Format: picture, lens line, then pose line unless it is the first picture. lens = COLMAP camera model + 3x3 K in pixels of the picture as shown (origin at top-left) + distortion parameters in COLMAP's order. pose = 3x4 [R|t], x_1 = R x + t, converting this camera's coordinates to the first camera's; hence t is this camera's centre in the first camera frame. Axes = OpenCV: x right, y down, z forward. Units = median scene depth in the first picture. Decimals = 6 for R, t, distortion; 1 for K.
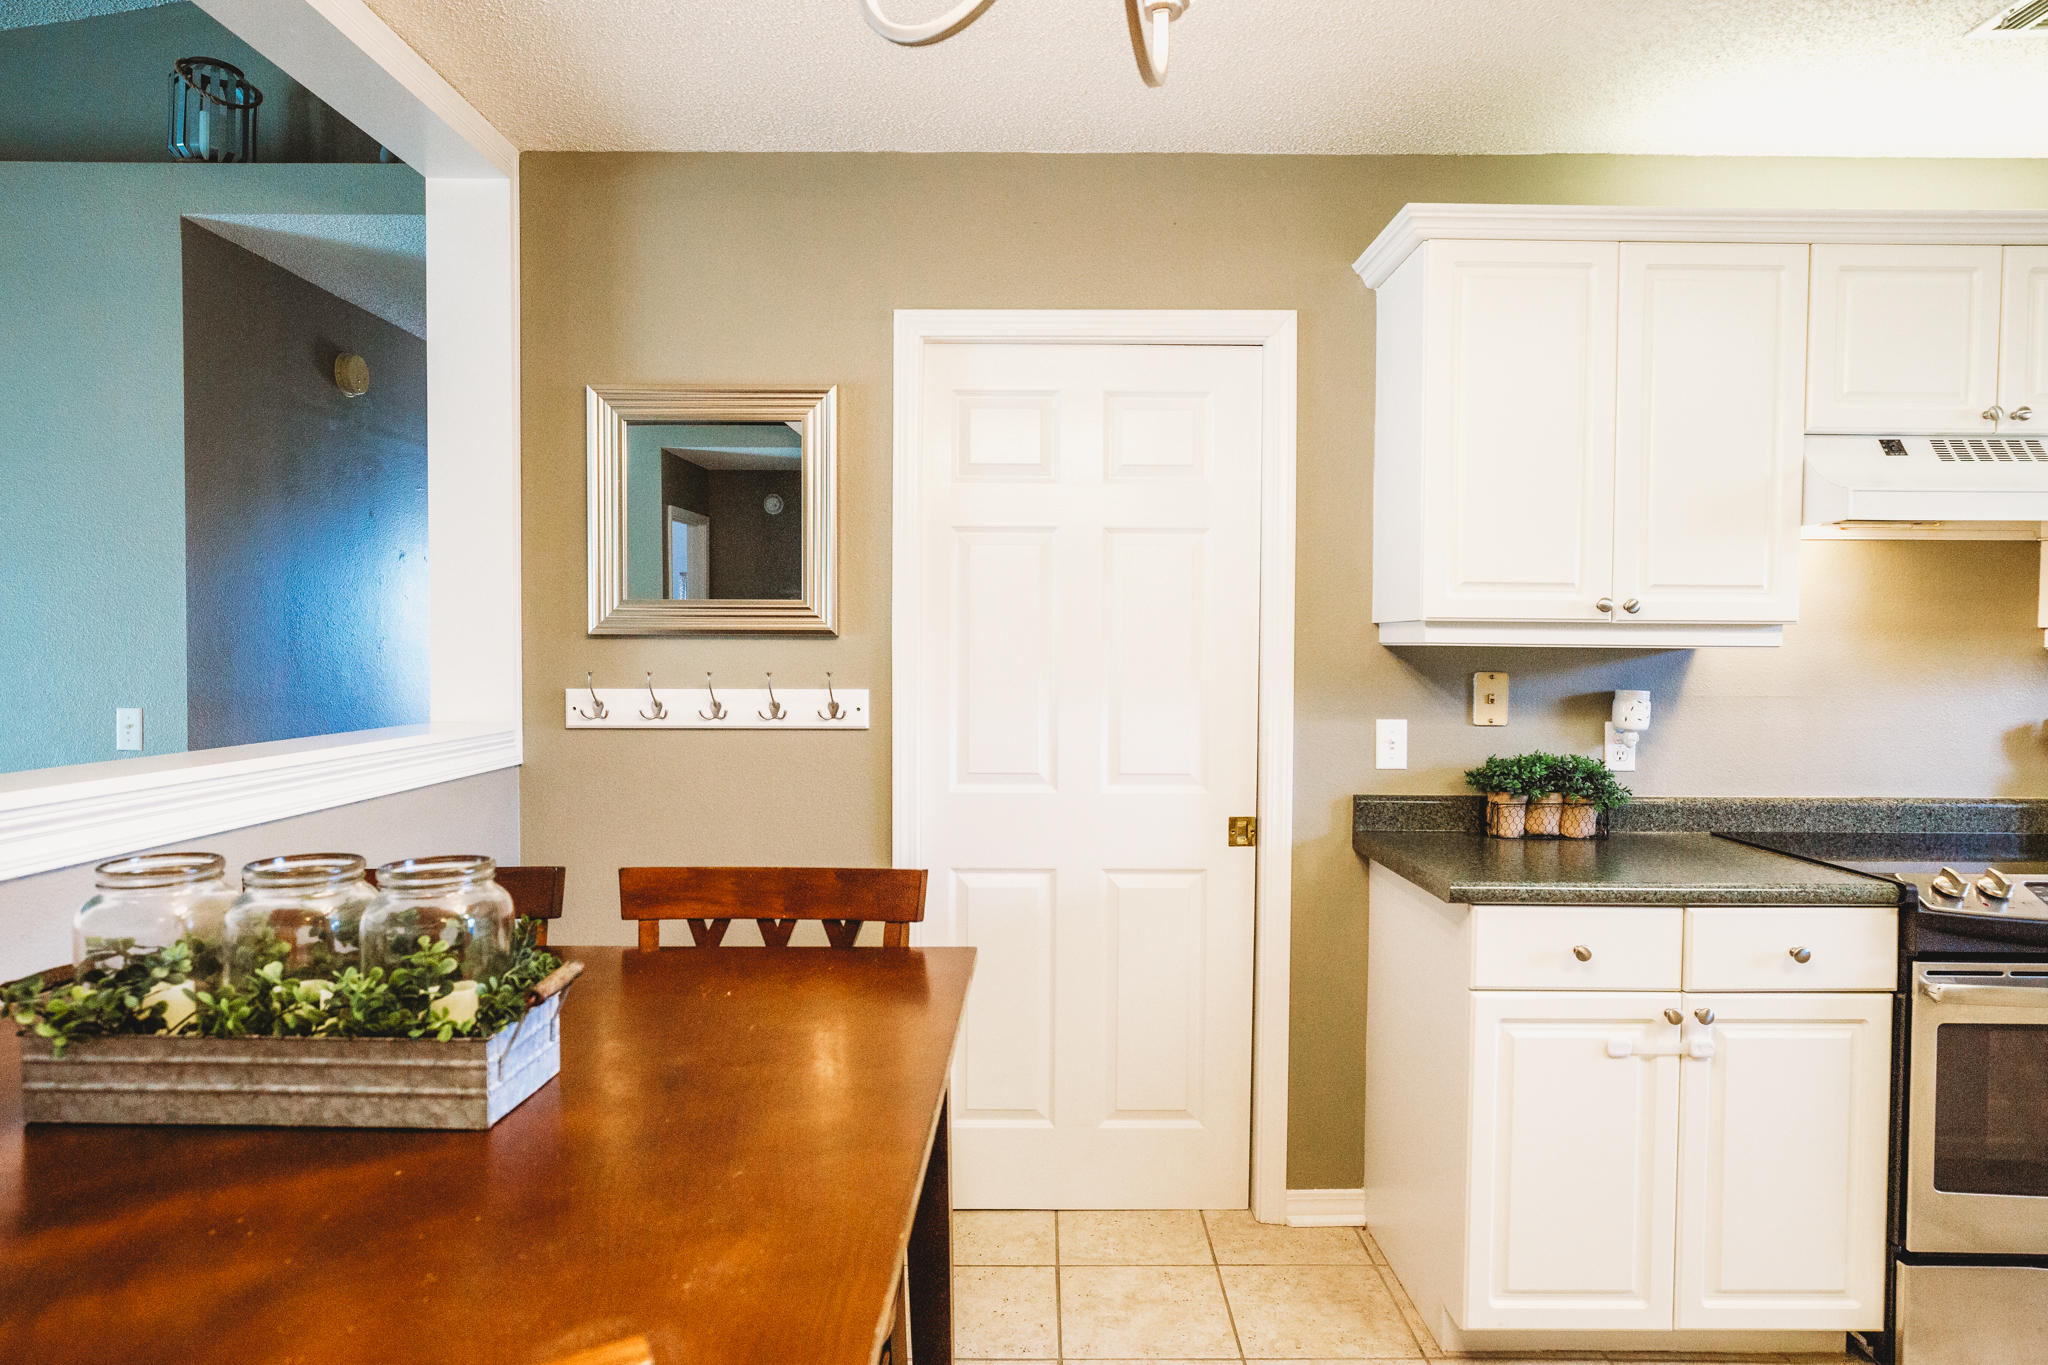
lens RADIAL K [[1208.9, 0, 1026.2], [0, 1208.9, 683.1], [0, 0, 1]] dist [-0.021539, 0.017514]
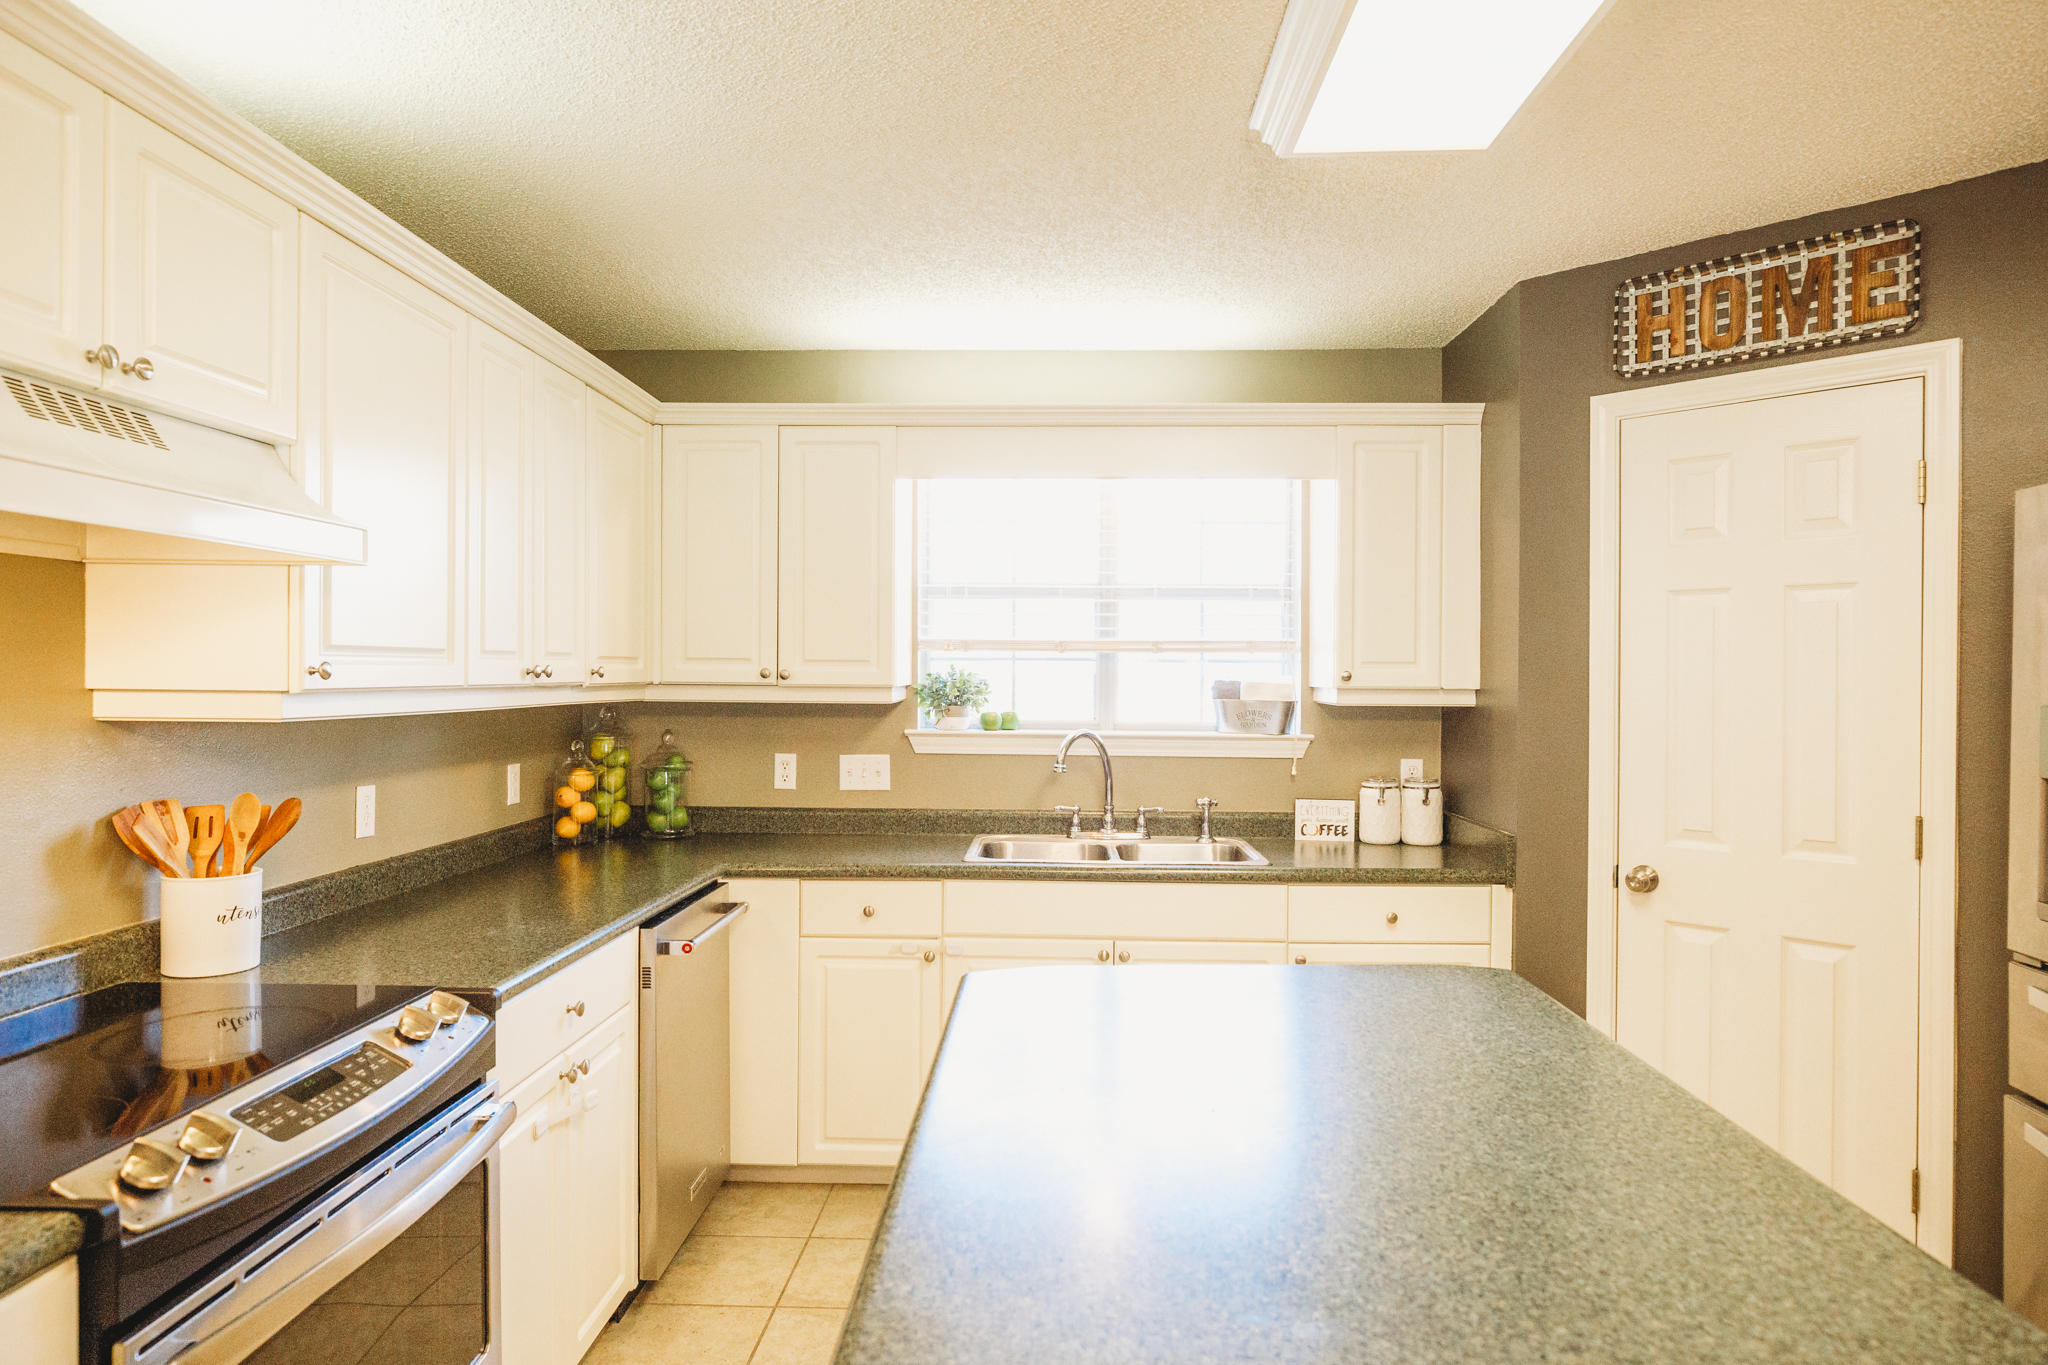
lens RADIAL K [[1208.9, 0, 1011.5], [0, 1208.9, 677.5], [0, 0, 1]] dist [-0.021539, 0.017514]
pose [[0.032873, -0.008539, 0.999423, 0.176893], [0.023521, 0.999693, 0.007767, -0.046314], [-0.999183, 0.023252, 0.033064, 0.459100]]
